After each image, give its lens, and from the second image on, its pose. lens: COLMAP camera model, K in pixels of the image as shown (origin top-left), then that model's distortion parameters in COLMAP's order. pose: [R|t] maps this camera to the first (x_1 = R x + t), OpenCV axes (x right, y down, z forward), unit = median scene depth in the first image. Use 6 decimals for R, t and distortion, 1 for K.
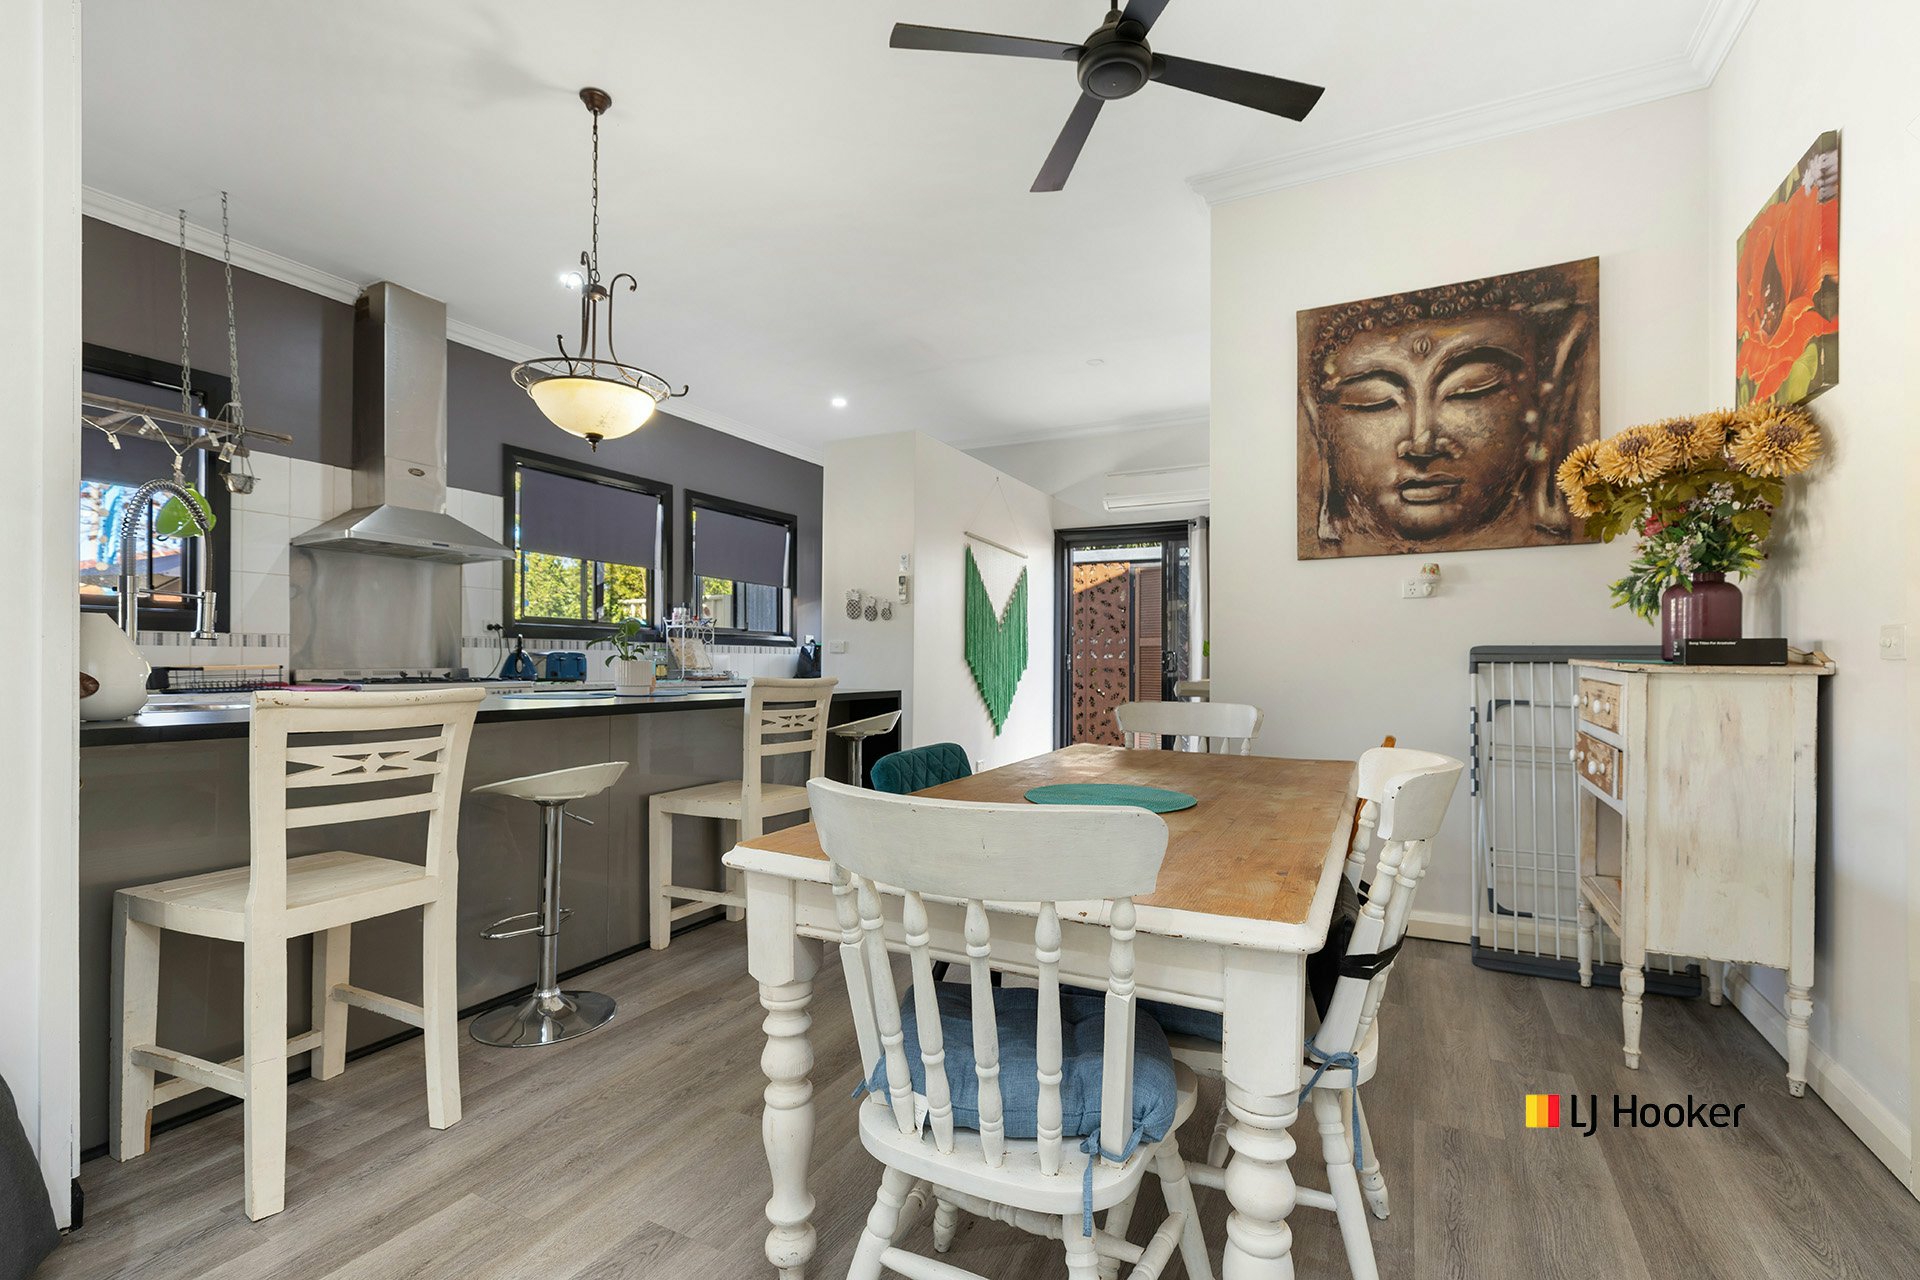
lens RADIAL K [[884.6, 0, 959.7], [0, 884.6, 661.4], [0, 0, 1]] dist [0.002460, 0.000233]
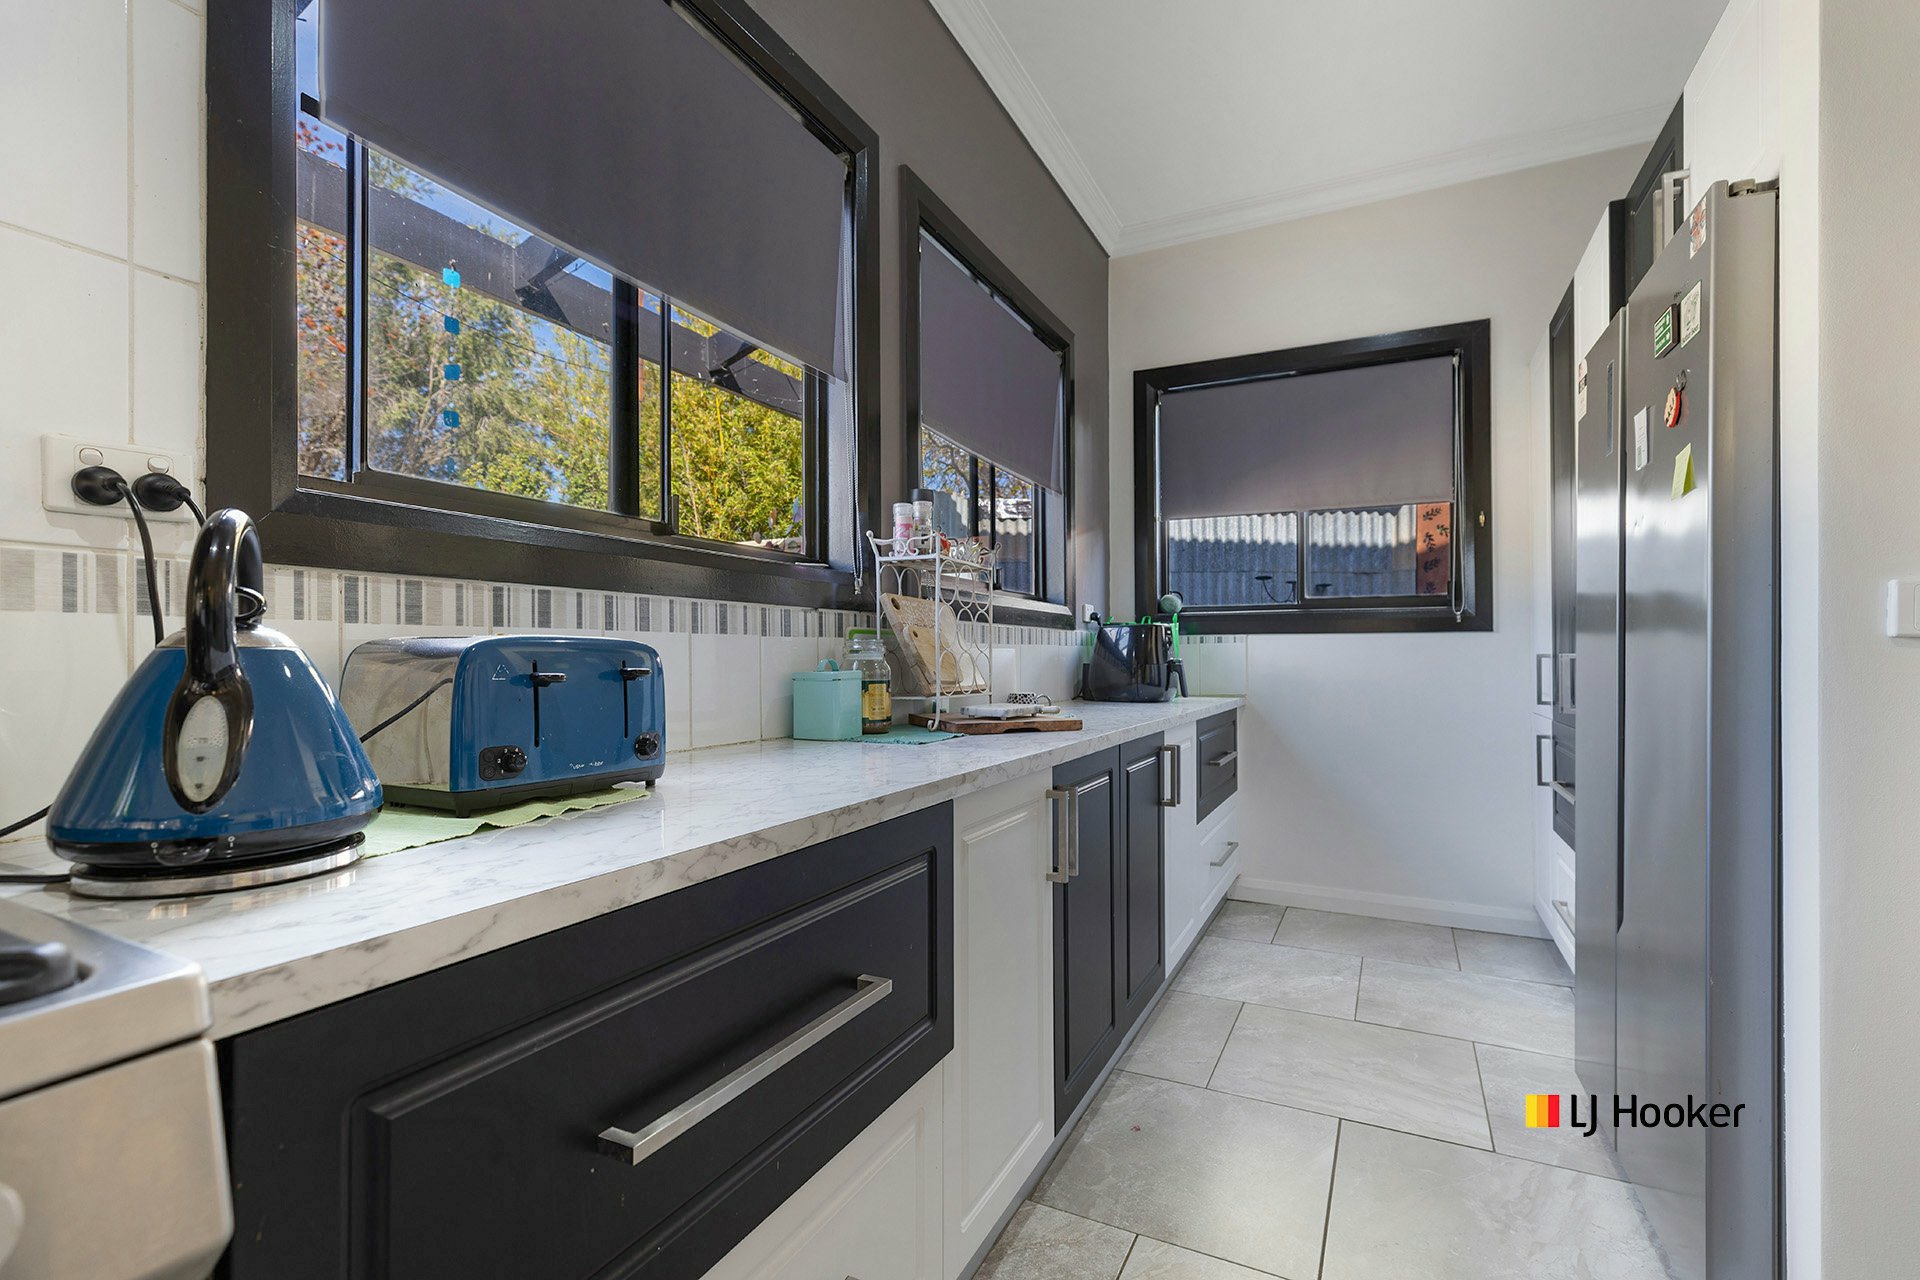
lens RADIAL K [[874.5, 0, 960.0], [0, 874.5, 640.0], [0, 0, 1]] dist [0.000504, 0.000084]
pose [[0.999893, 0.001708, 0.014497, -0.564563], [-0.001570, 0.999953, -0.009532, -0.013960], [-0.014513, 0.009509, 0.999849, 1.264131]]
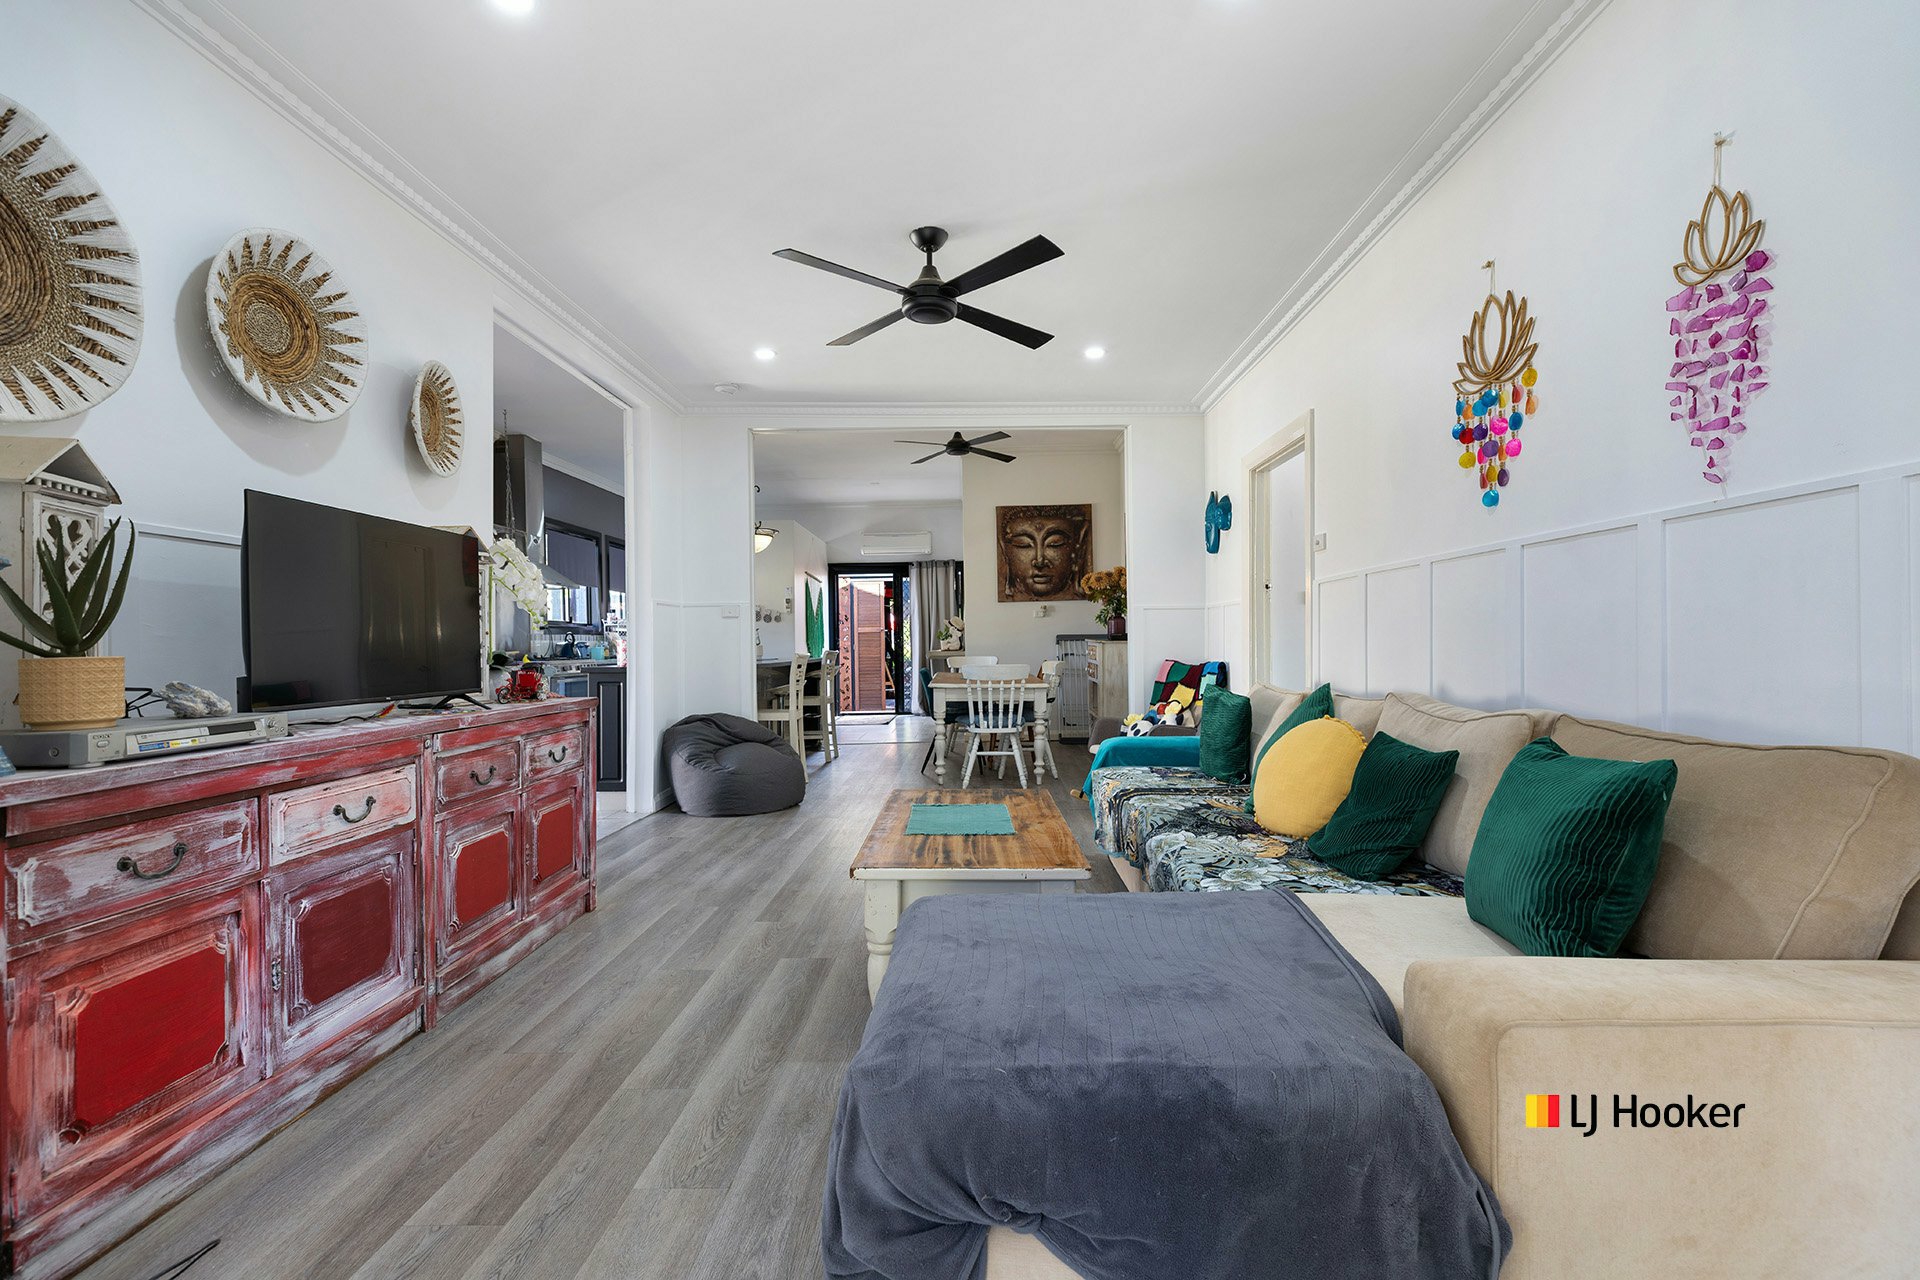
lens RADIAL K [[871.8, 0, 960.0], [0, 871.8, 640.0], [0, 0, 1]] dist [-0.000156, 0.000136]
pose [[0.898770, -0.016249, 0.438119, -0.811383], [0.016810, 0.999855, 0.002598, -0.011246], [-0.438098, 0.005030, 0.898913, -1.206610]]
